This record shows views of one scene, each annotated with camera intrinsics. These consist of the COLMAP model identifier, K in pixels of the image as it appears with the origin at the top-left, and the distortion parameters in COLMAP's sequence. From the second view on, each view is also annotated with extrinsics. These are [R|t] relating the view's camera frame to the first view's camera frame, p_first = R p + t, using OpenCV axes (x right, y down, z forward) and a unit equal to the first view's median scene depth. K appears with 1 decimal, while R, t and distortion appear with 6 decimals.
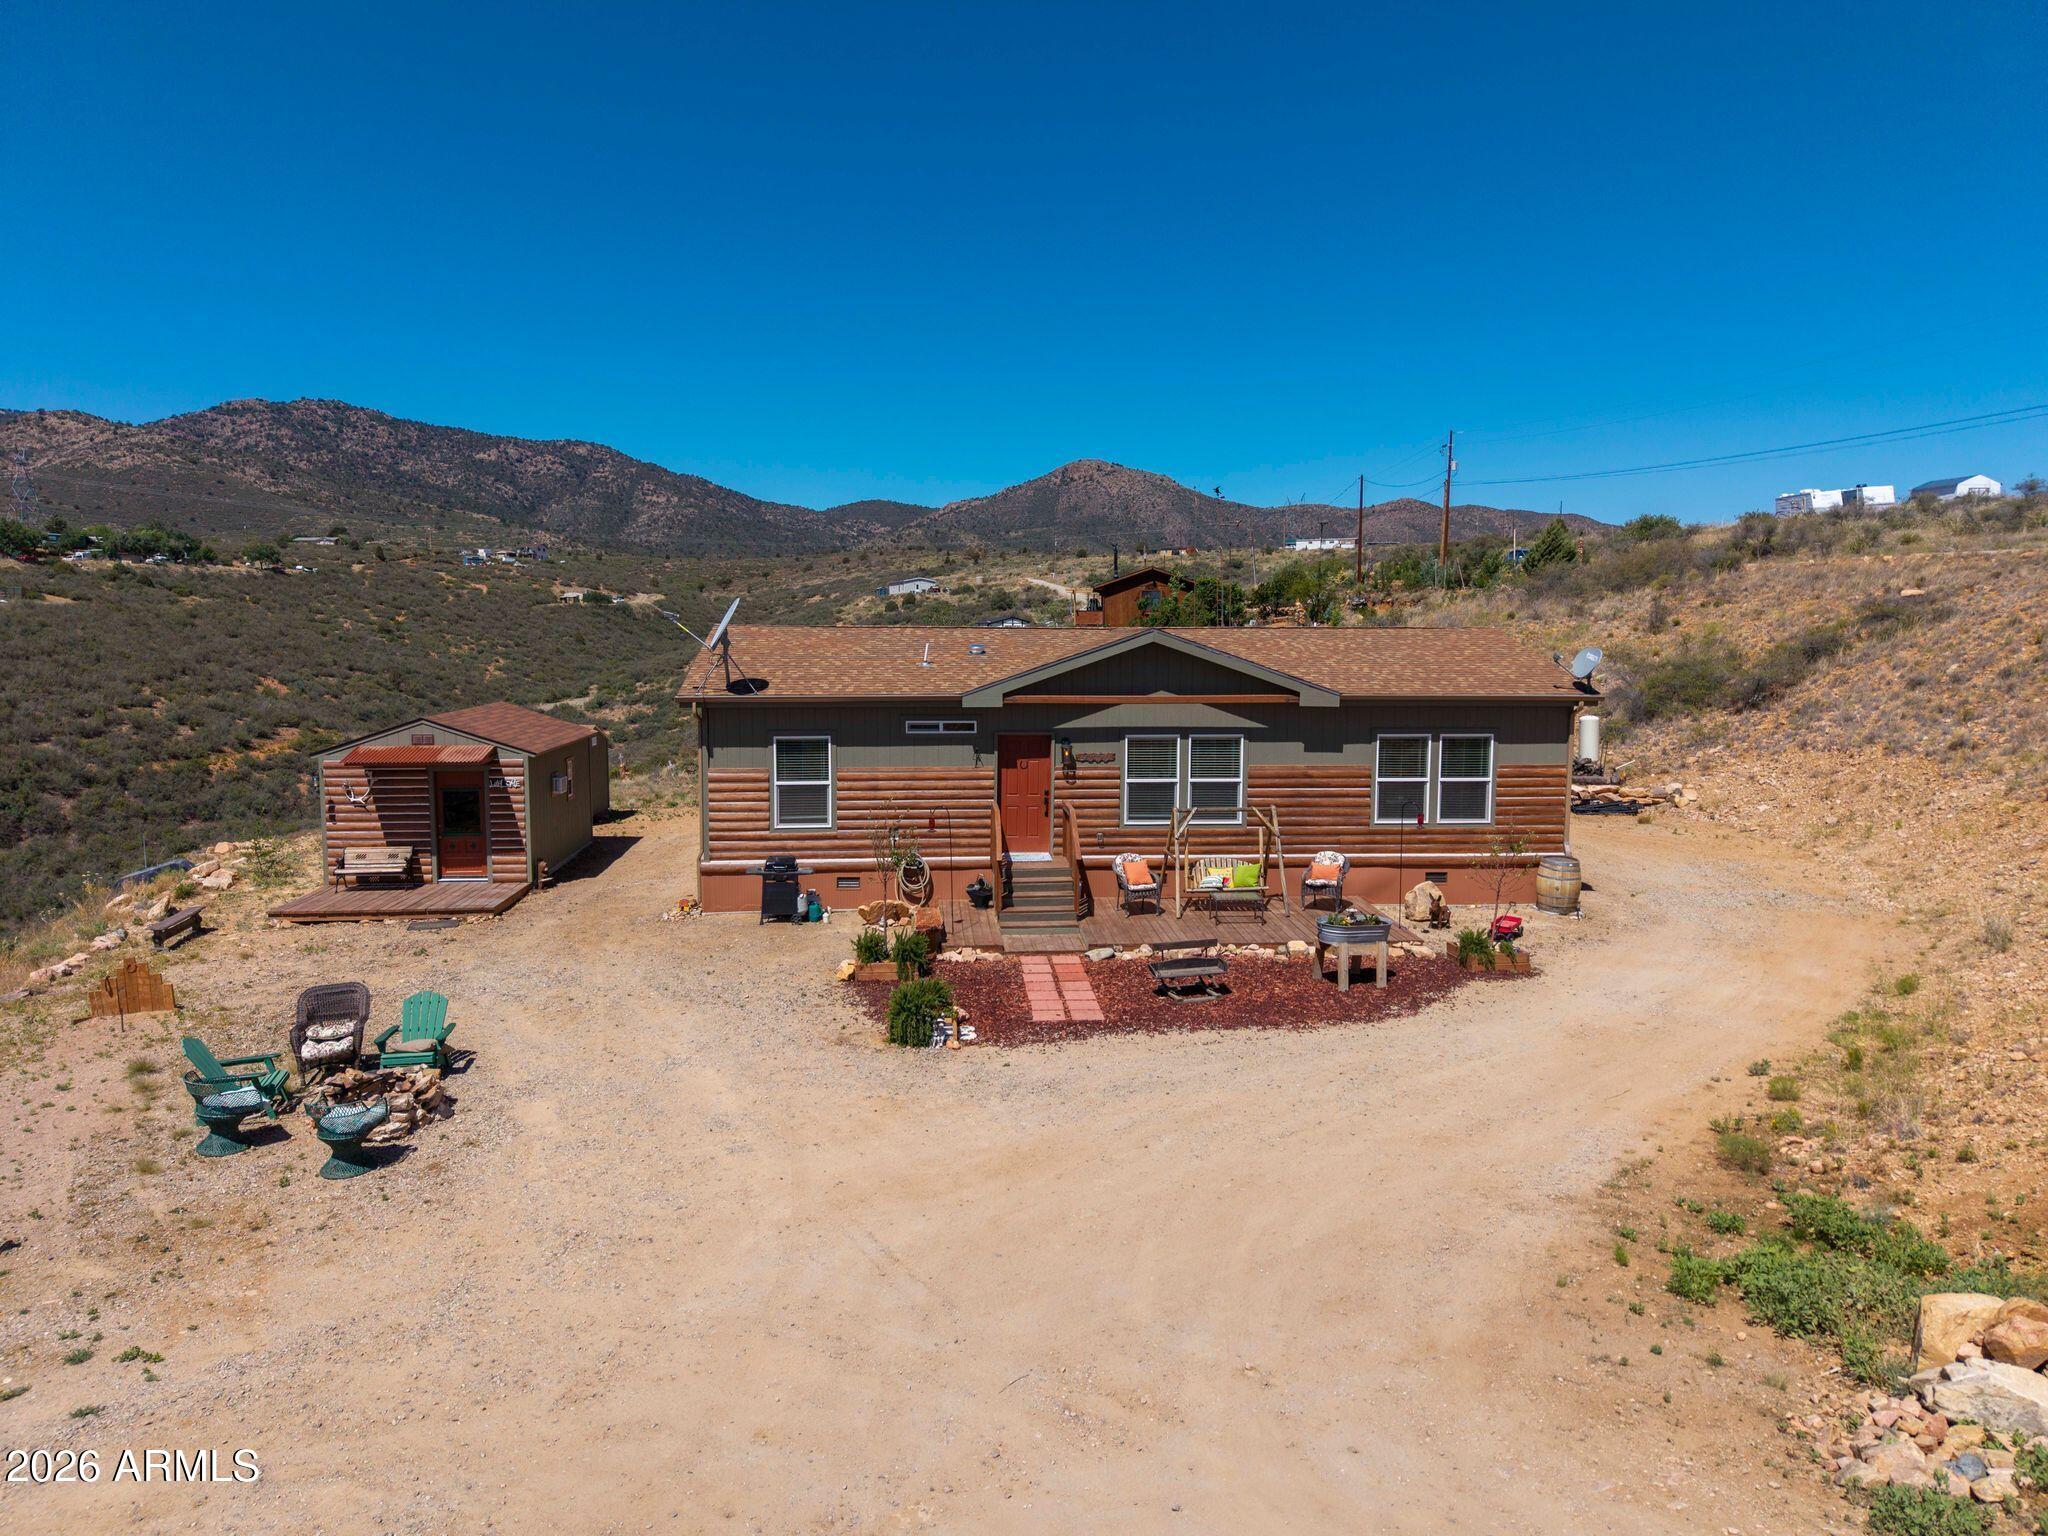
lens RADIAL K [[1374.9, 0, 1017.7], [0, 1374.9, 789.9], [0, 0, 1]] dist [0.017232, -0.015630]
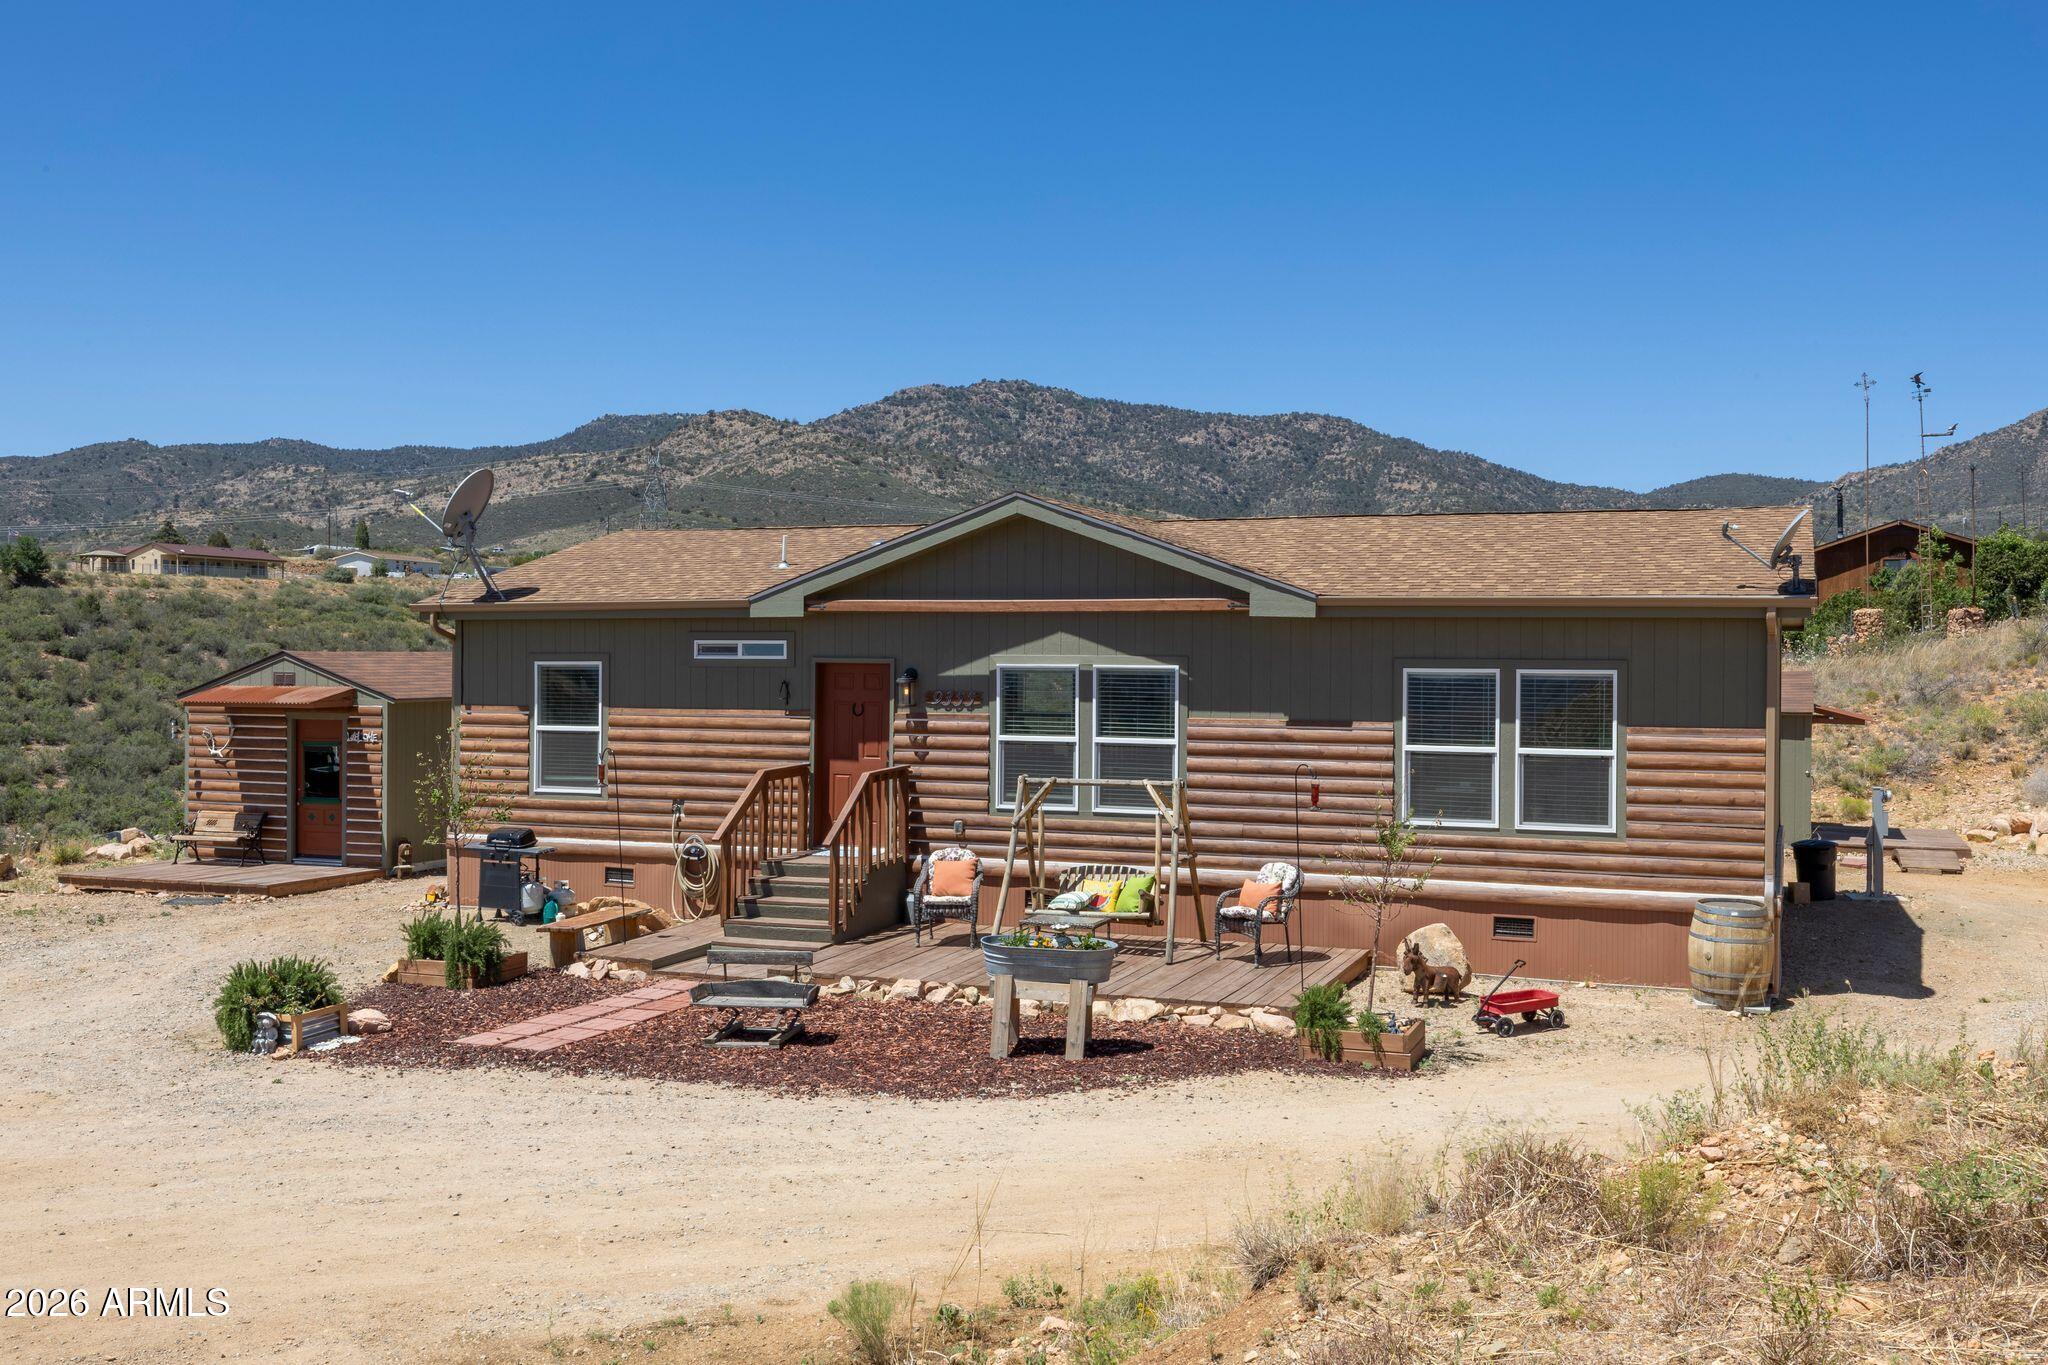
lens RADIAL K [[1954.5, 0, 1006.5], [0, 1954.5, 641.6], [0, 0, 1]] dist [-0.000155, 0.000000]
pose [[0.894532, -0.000941, -0.447002, 0.169144], [-0.056614, 0.991707, -0.115381, 0.018487], [0.443404, 0.128519, 0.887060, 0.069060]]
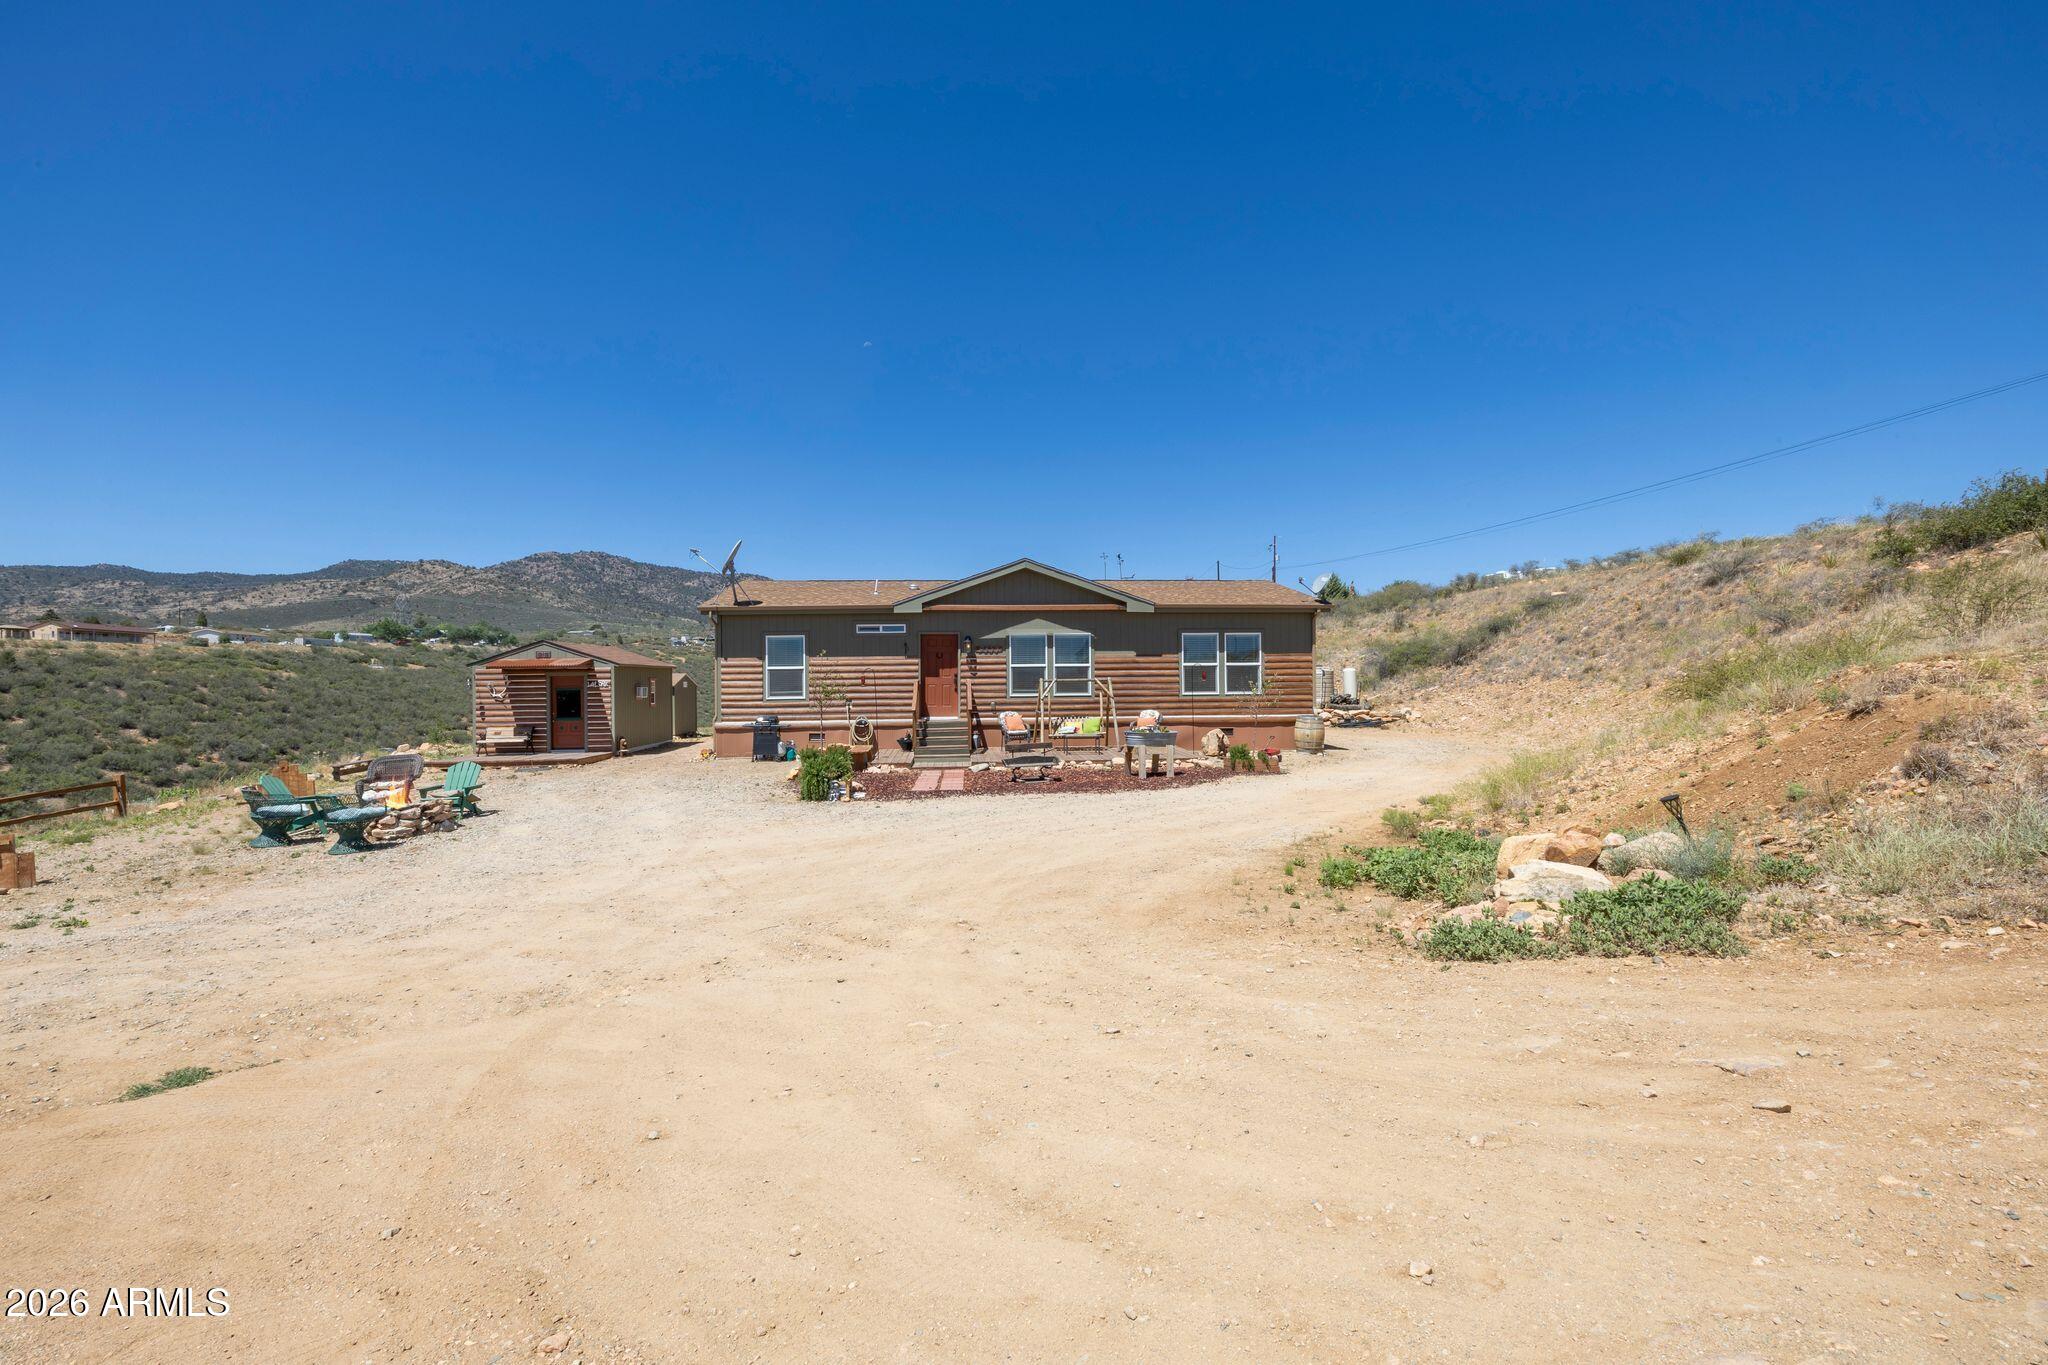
lens RADIAL K [[867.8, 0, 1012.7], [0, 867.8, 691.2], [0, 0, 1]] dist [0.000040, 0.000081]
pose [[0.999863, -0.013486, -0.009588, 0.031777], [0.012336, 0.993712, -0.111283, 0.042913], [0.011028, 0.111149, 0.993743, 0.030028]]
